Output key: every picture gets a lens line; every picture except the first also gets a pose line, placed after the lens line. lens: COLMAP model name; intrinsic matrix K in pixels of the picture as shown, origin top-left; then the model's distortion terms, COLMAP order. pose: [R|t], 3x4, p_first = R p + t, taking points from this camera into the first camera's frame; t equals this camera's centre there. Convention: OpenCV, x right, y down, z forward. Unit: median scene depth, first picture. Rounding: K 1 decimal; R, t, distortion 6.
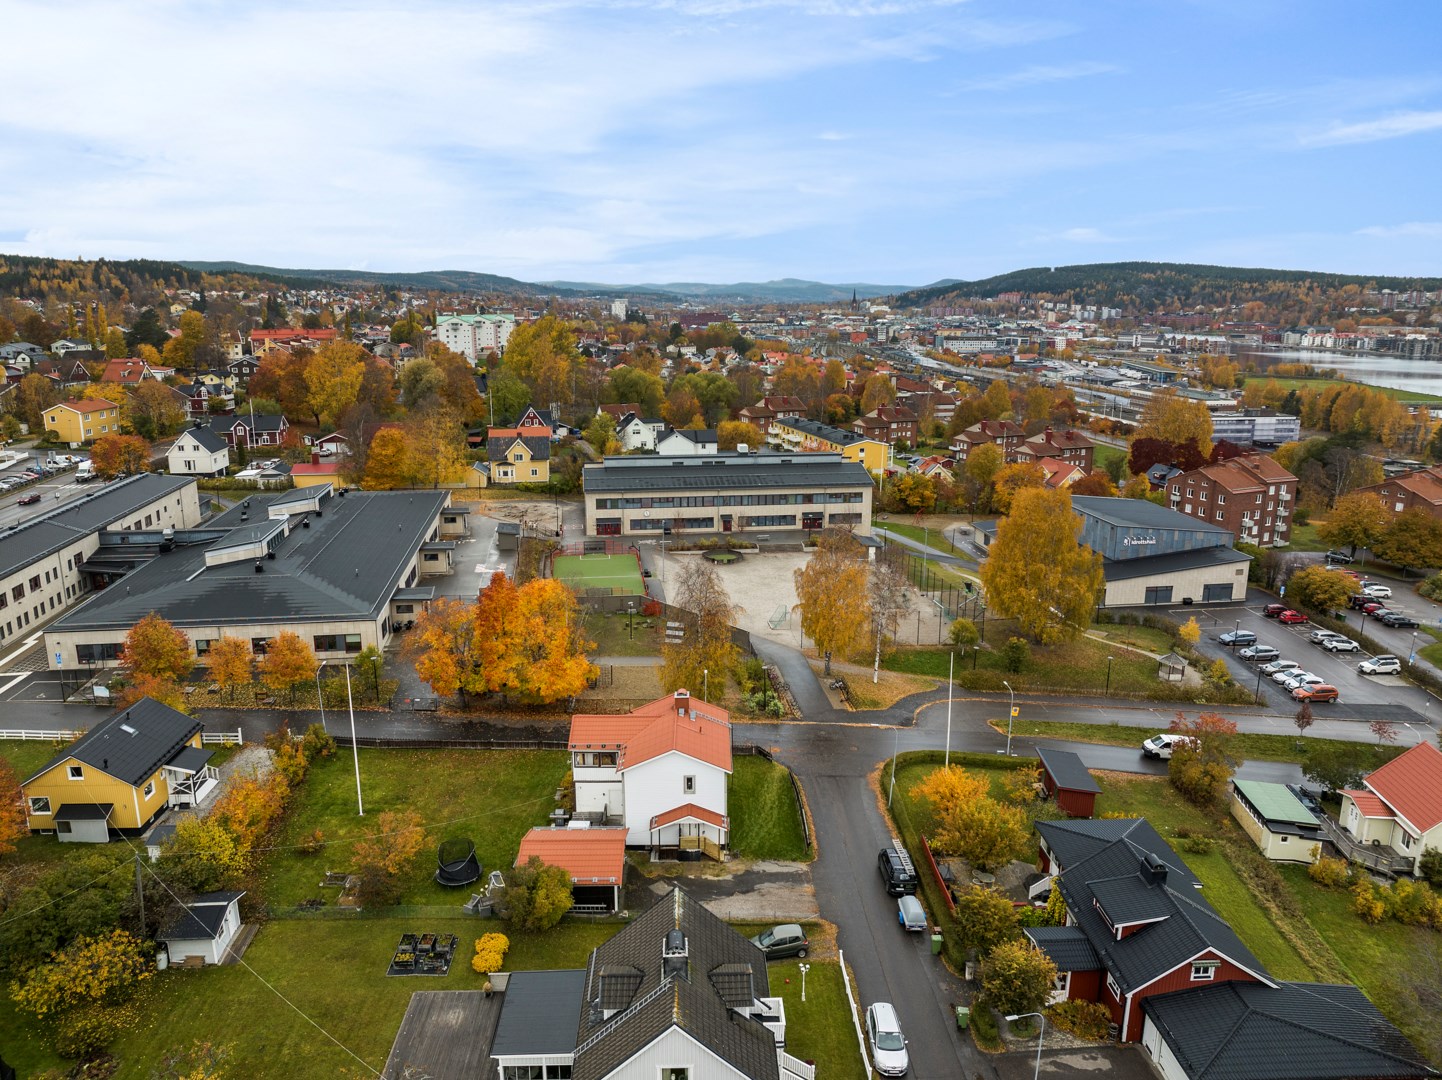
lens RADIAL K [[1038.6, 0, 726.9], [0, 1038.6, 534.1], [0, 0, 1]] dist [-0.039032, -0.001886]
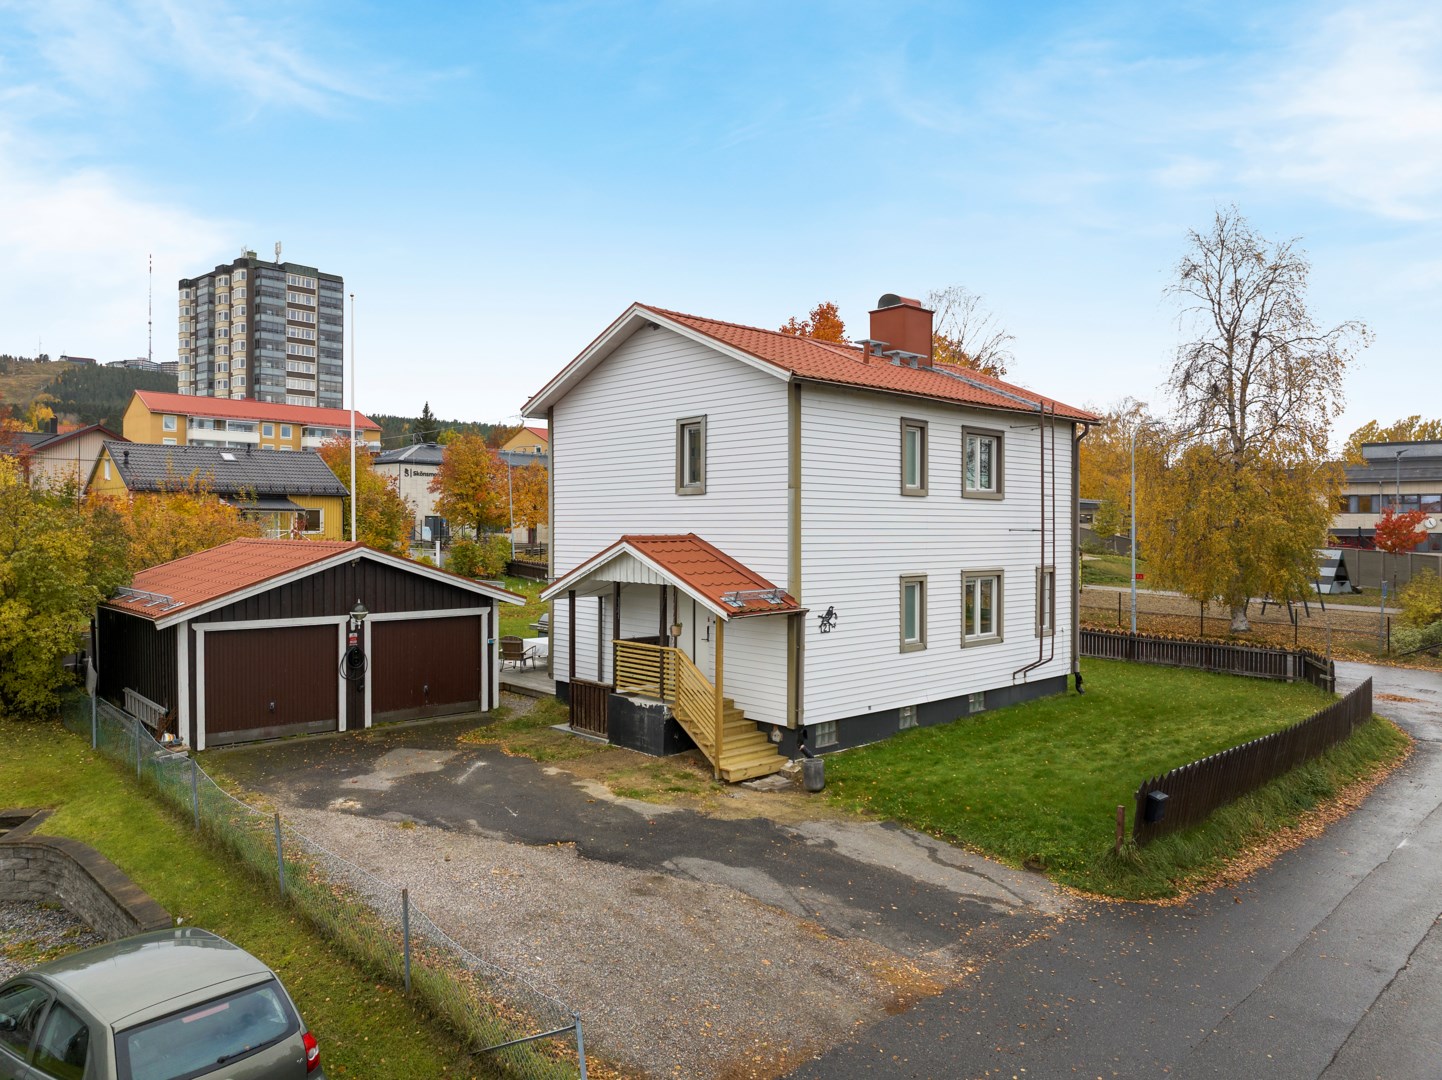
lens RADIAL K [[1038.6, 0, 726.9], [0, 1038.6, 534.1], [0, 0, 1]] dist [-0.039032, -0.001886]
pose [[0.659625, 0.007065, -0.751561, 0.170198], [-0.182311, 0.971596, -0.150876, 0.299943], [0.729148, 0.236539, 0.642177, 0.841469]]
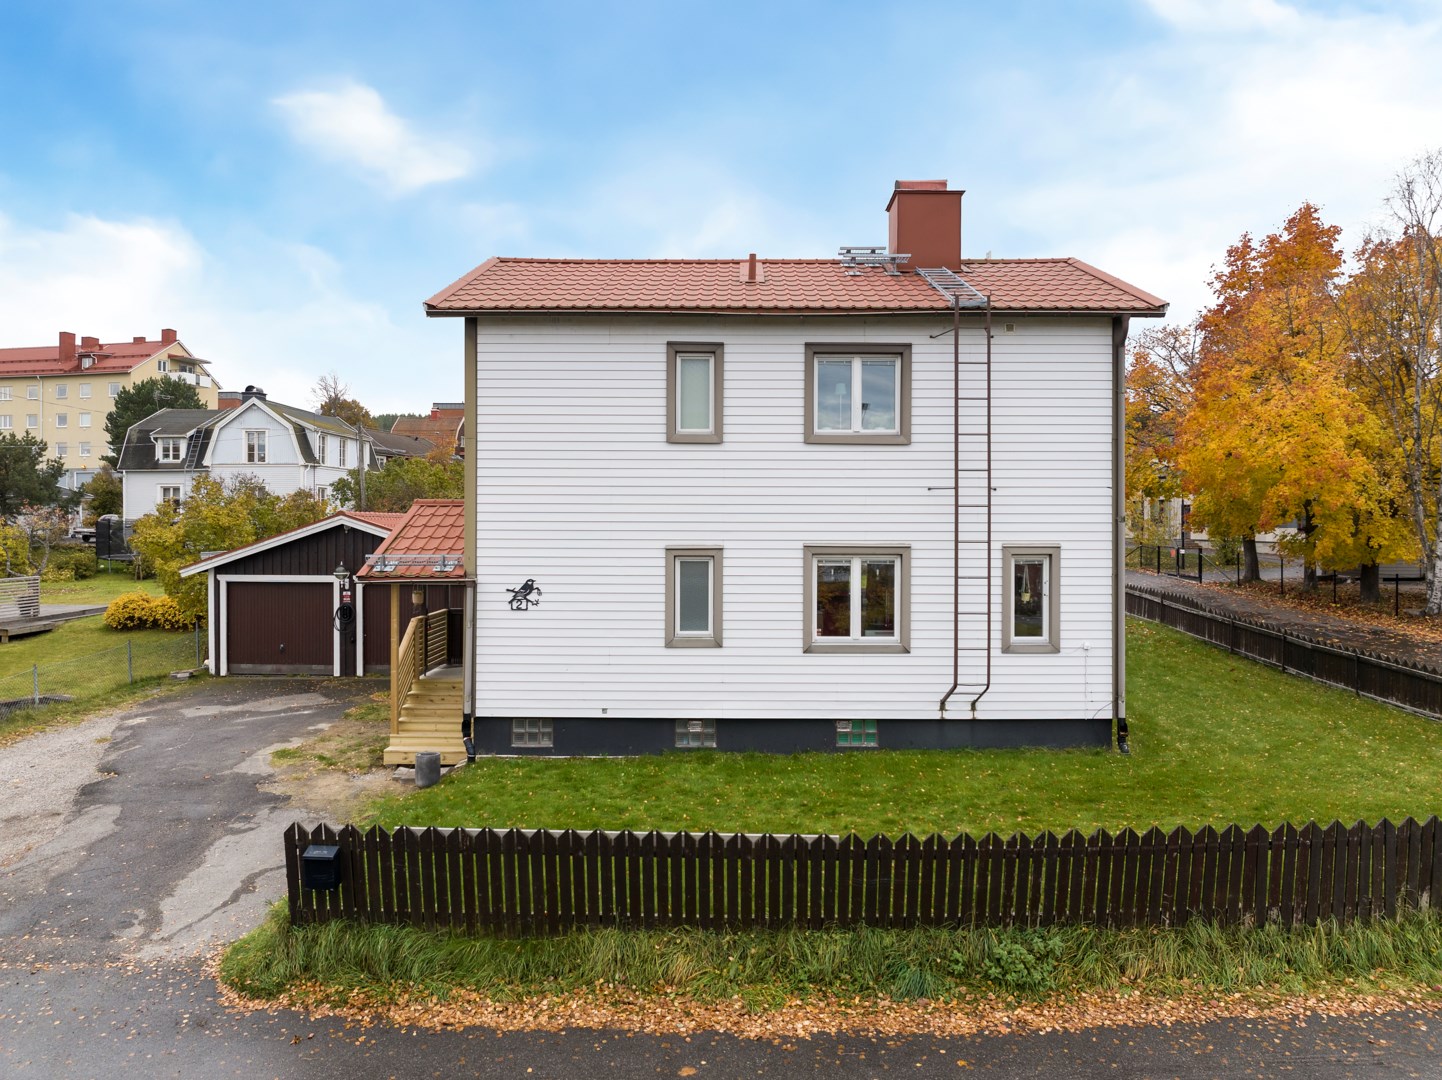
lens RADIAL K [[1038.6, 0, 726.9], [0, 1038.6, 534.1], [0, 0, 1]] dist [-0.039032, -0.001886]
pose [[-0.050947, 0.006834, -0.998678, 0.204785], [-0.241770, 0.970148, 0.018972, 0.251769], [0.968995, 0.242417, -0.047774, 1.072745]]
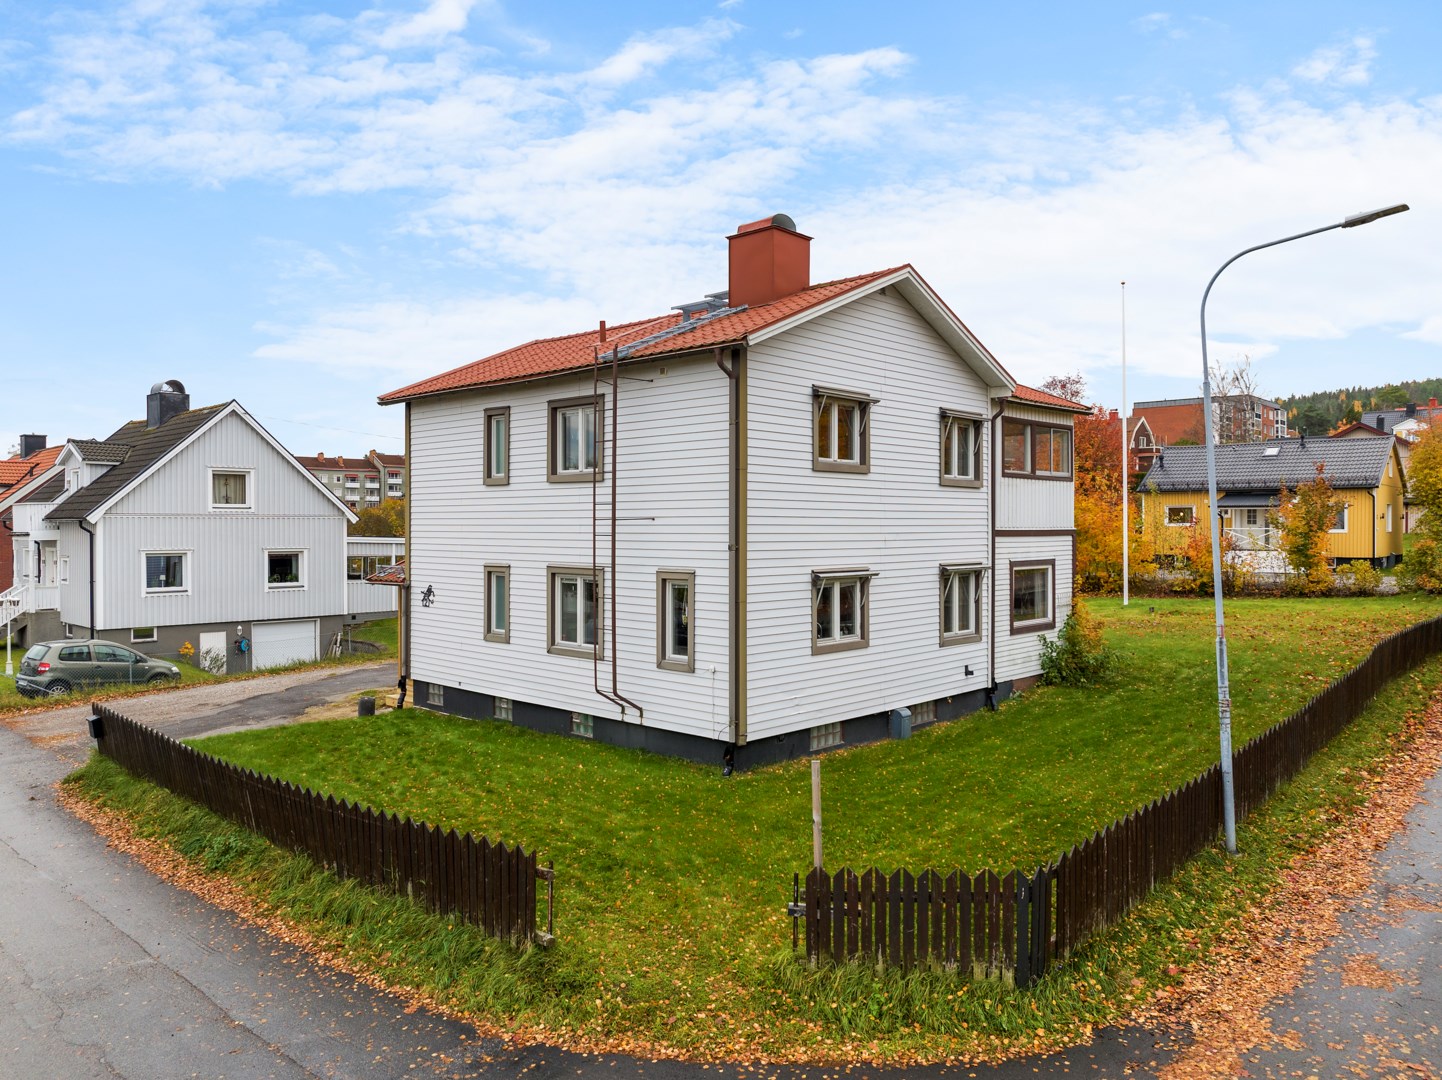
lens RADIAL K [[1038.6, 0, 726.9], [0, 1038.6, 534.1], [0, 0, 1]] dist [-0.039032, -0.001886]
pose [[-0.710935, 0.013727, -0.703124, 0.144536], [-0.163928, 0.969033, 0.184668, 0.191694], [0.683885, 0.246548, -0.686669, 1.283591]]
